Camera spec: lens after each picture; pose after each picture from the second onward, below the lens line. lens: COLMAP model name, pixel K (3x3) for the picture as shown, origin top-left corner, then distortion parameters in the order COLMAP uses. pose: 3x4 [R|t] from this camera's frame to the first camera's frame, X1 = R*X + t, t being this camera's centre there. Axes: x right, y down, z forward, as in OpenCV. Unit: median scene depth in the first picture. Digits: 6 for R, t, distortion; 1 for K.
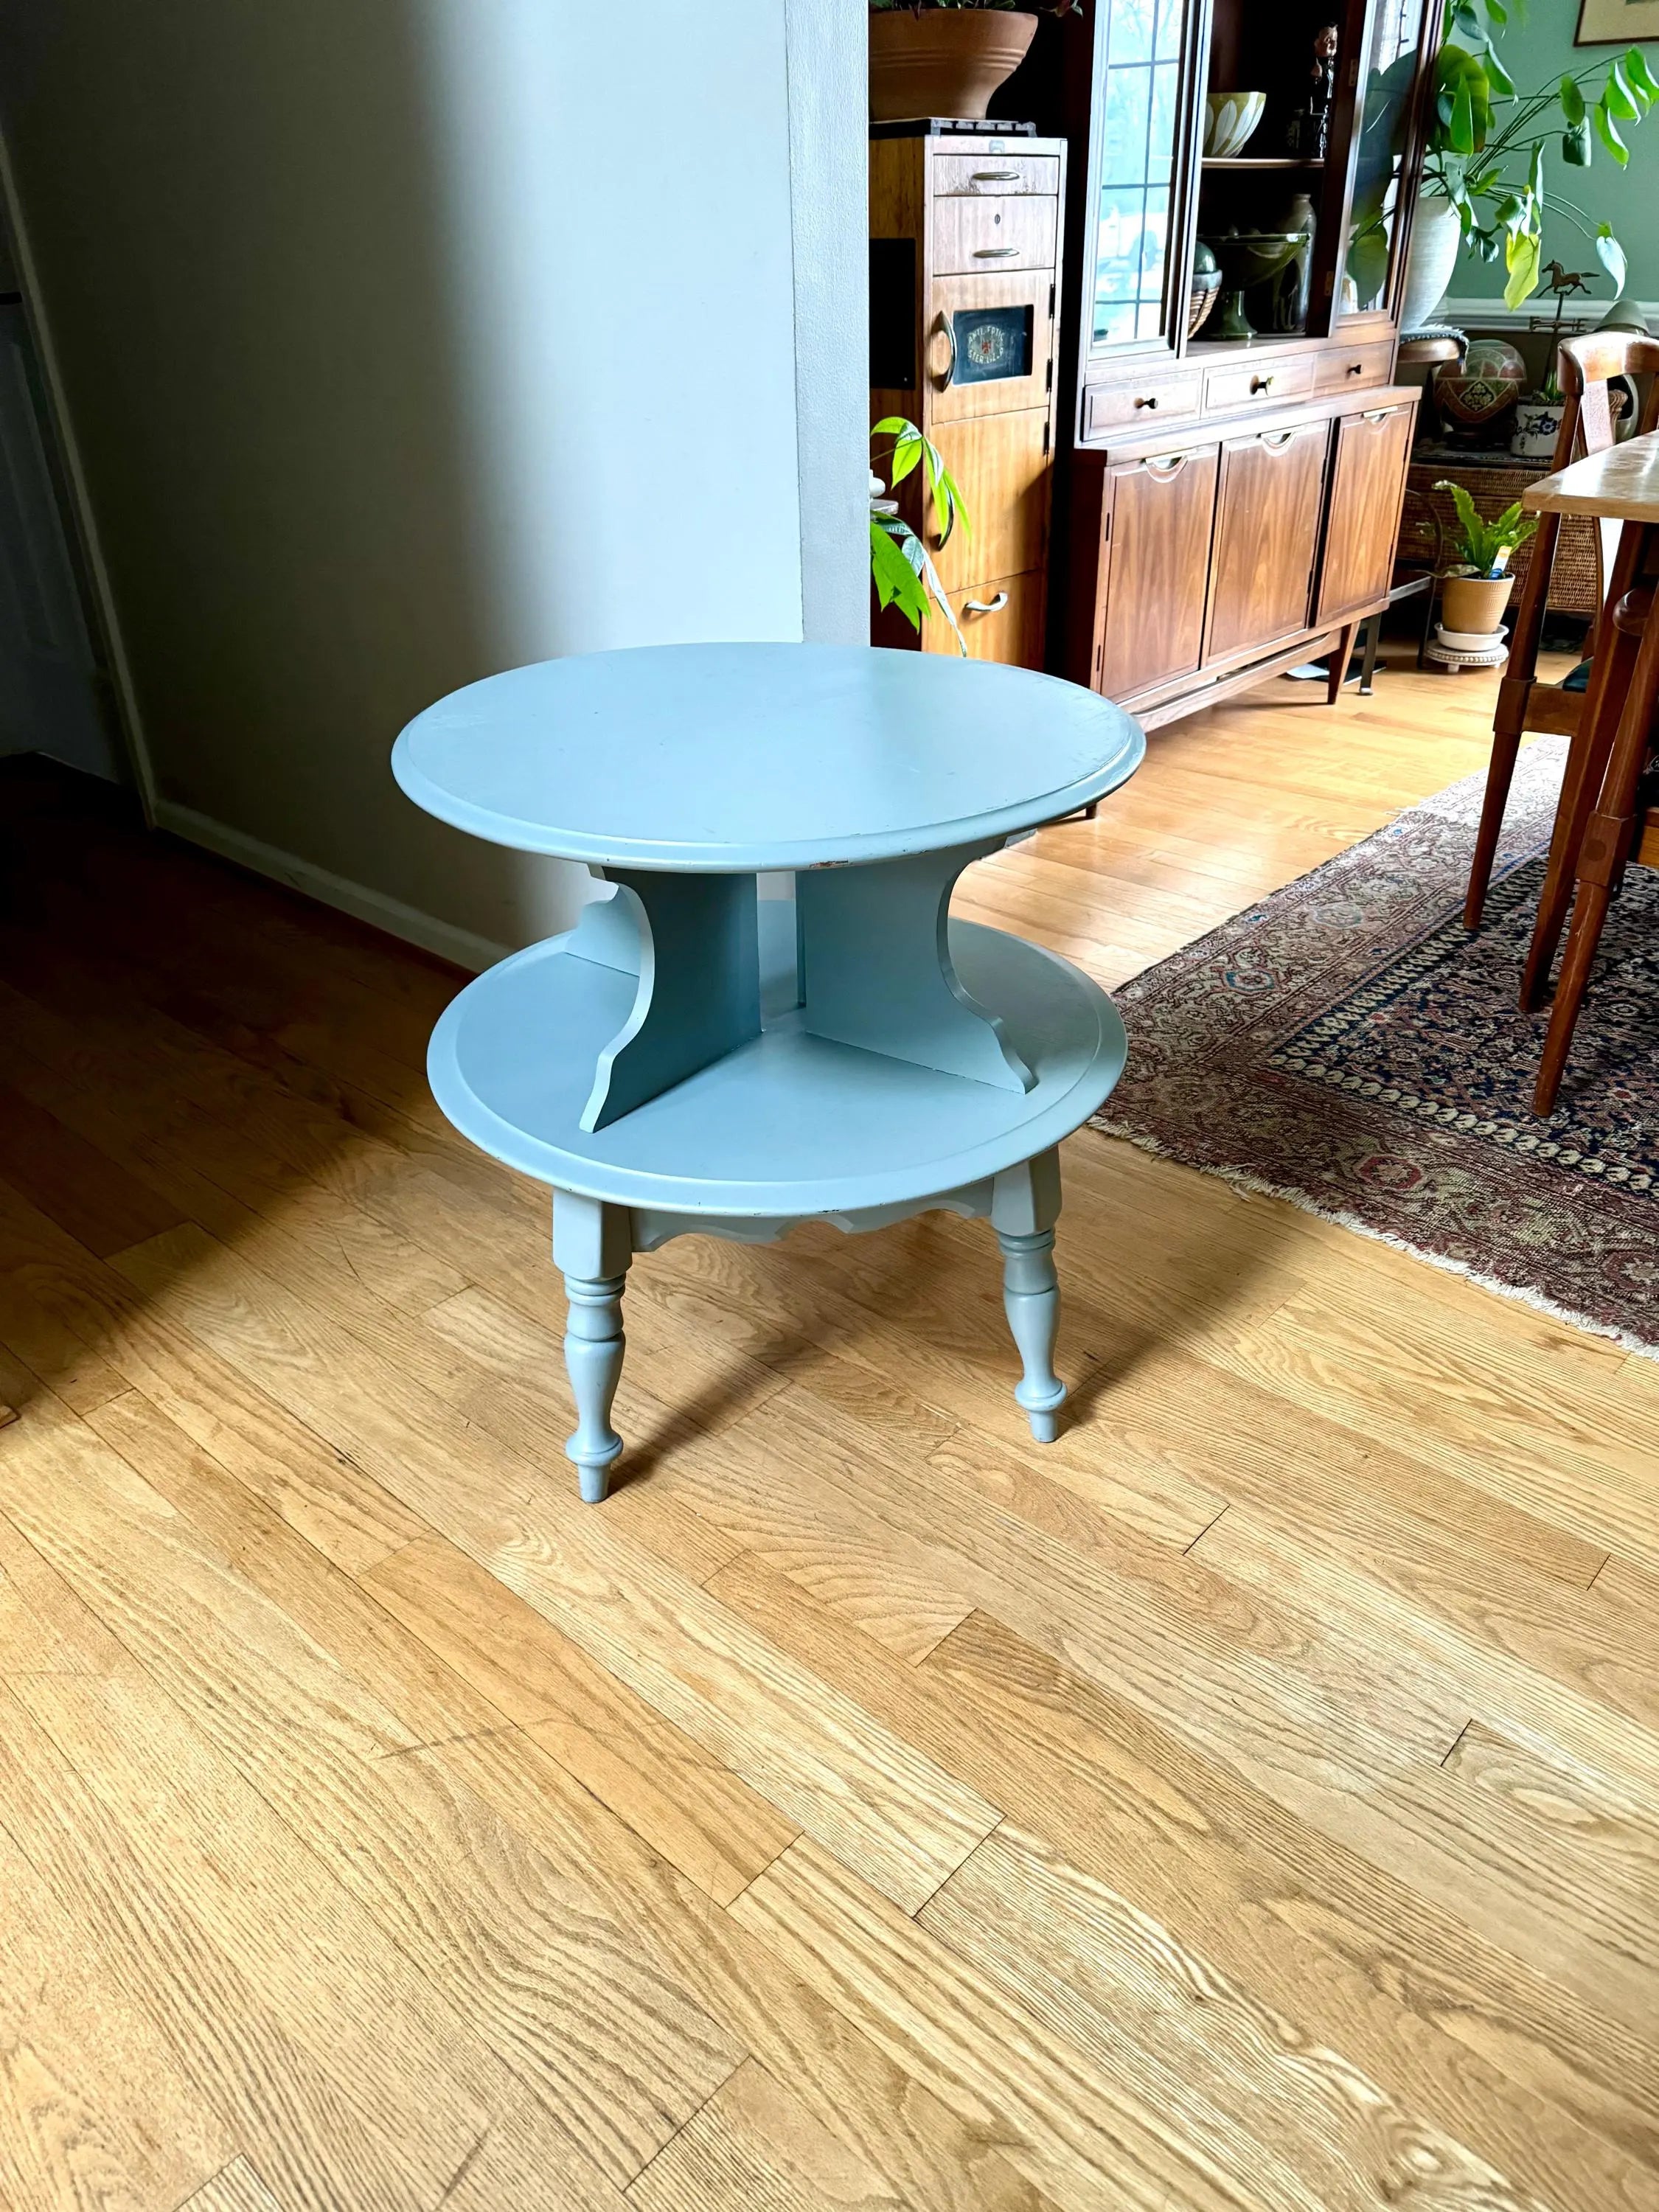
lens RADIAL K [[1542.5, 0, 845.4], [0, 1542.5, 1101.4], [0, 0, 1]] dist [0.010541, -0.022897]
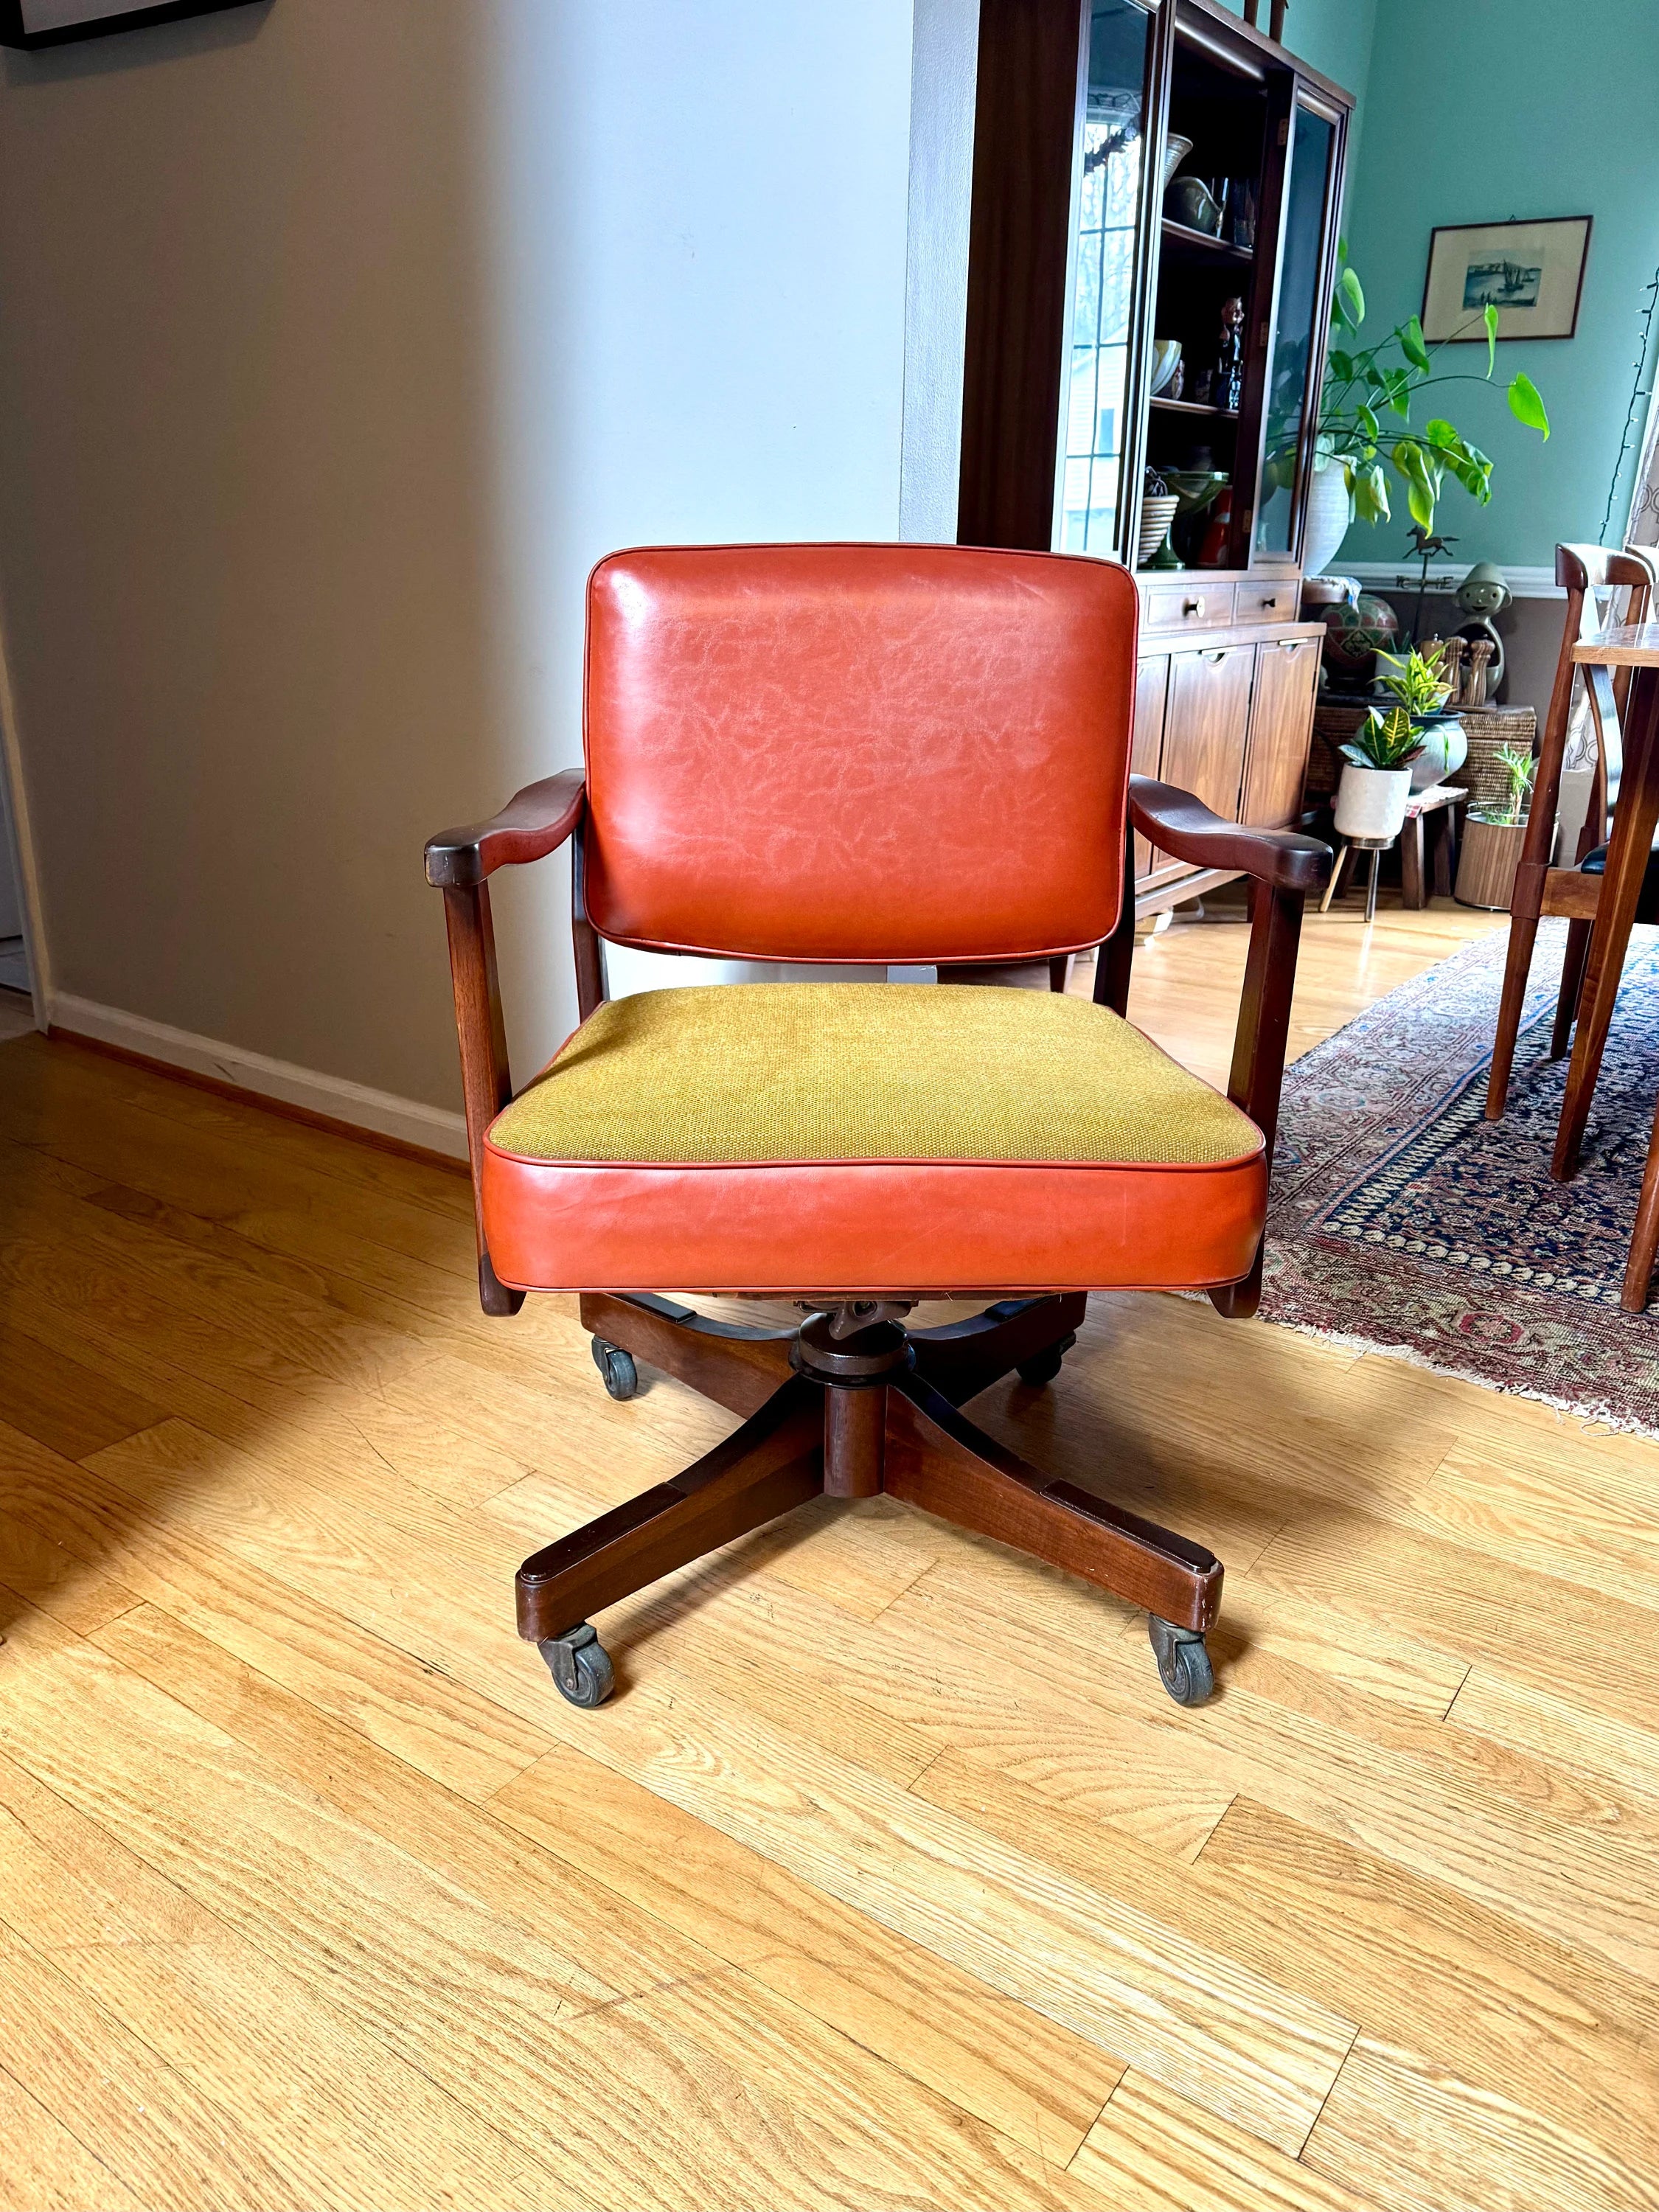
lens RADIAL K [[1592.0, 0, 830.1], [0, 1592.0, 1124.6], [0, 0, 1]] dist [0.017766, -0.032270]
pose [[0.992710, -0.009699, 0.120134, -0.218101], [0.029680, 0.985735, -0.165670, 0.095244], [-0.116814, 0.168028, 0.978837, 0.093769]]
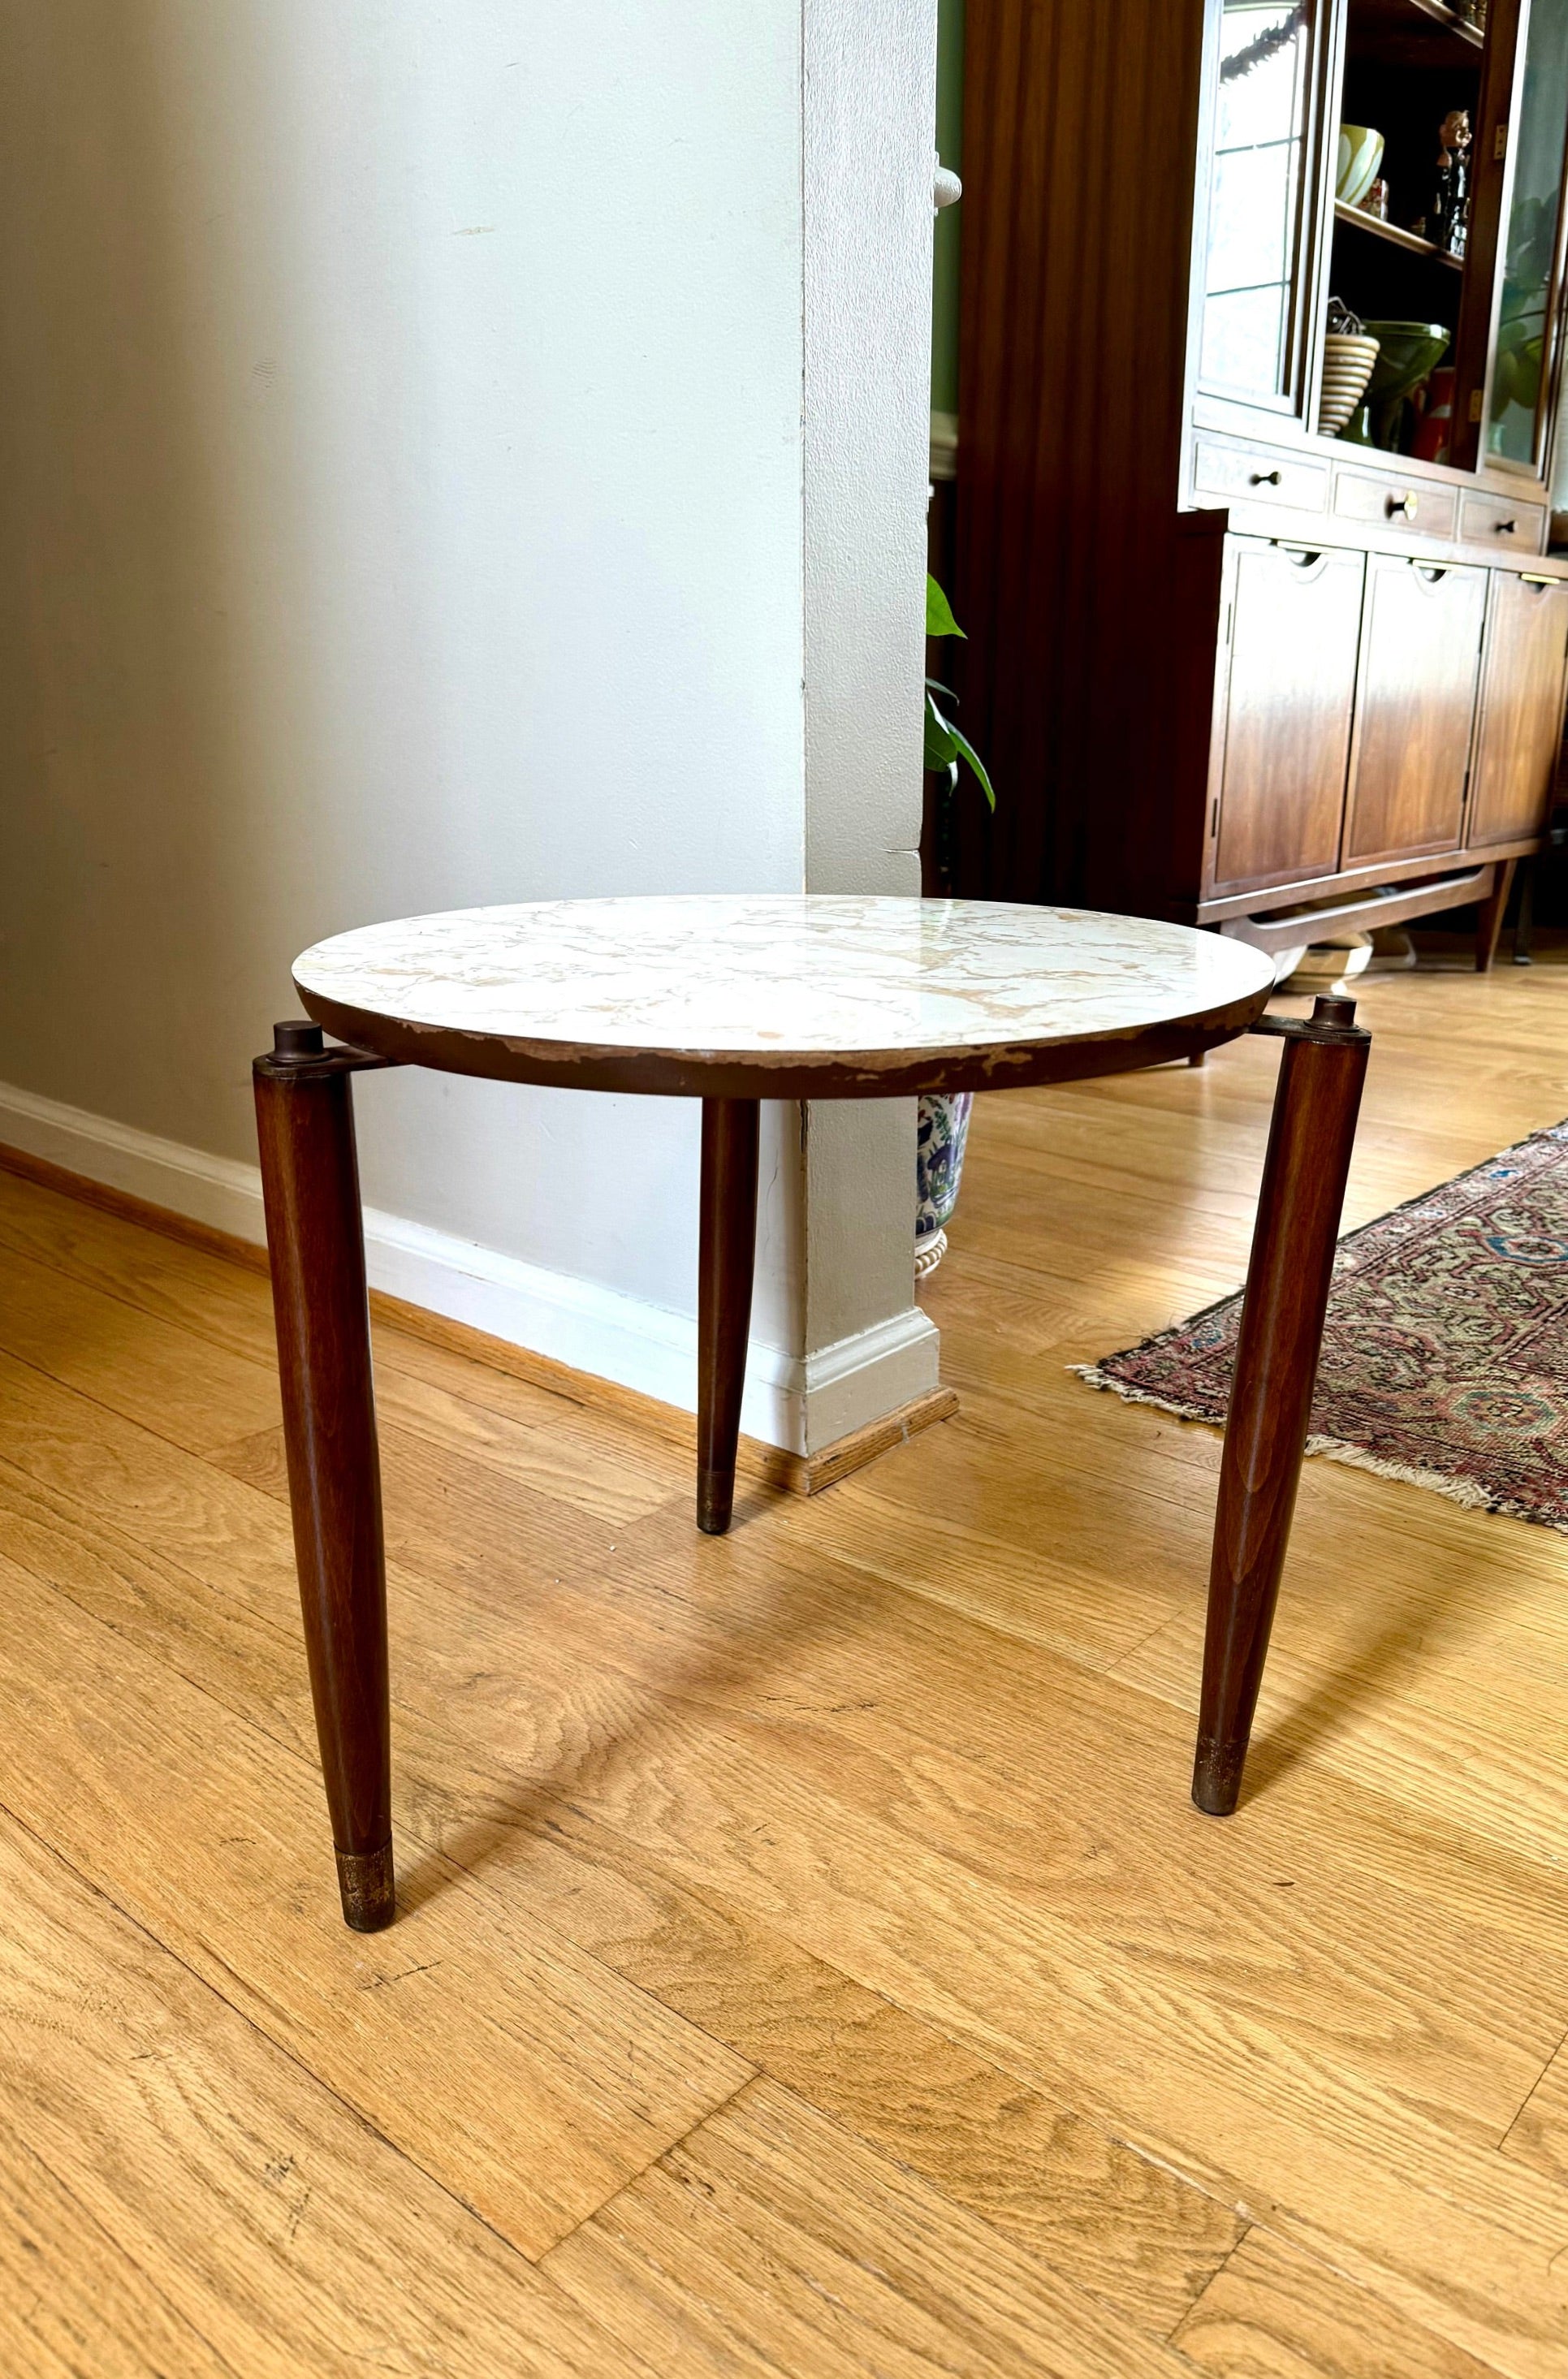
lens RADIAL K [[1725.5, 0, 889.0], [0, 1725.5, 1184.3], [0, 0, 1]] dist [-0.000436, -0.006104]
pose [[0.998533, 0.013650, 0.052397, -0.030432], [-0.001420, 0.973972, -0.226664, 0.077694], [-0.054127, 0.226258, 0.972562, 0.599513]]
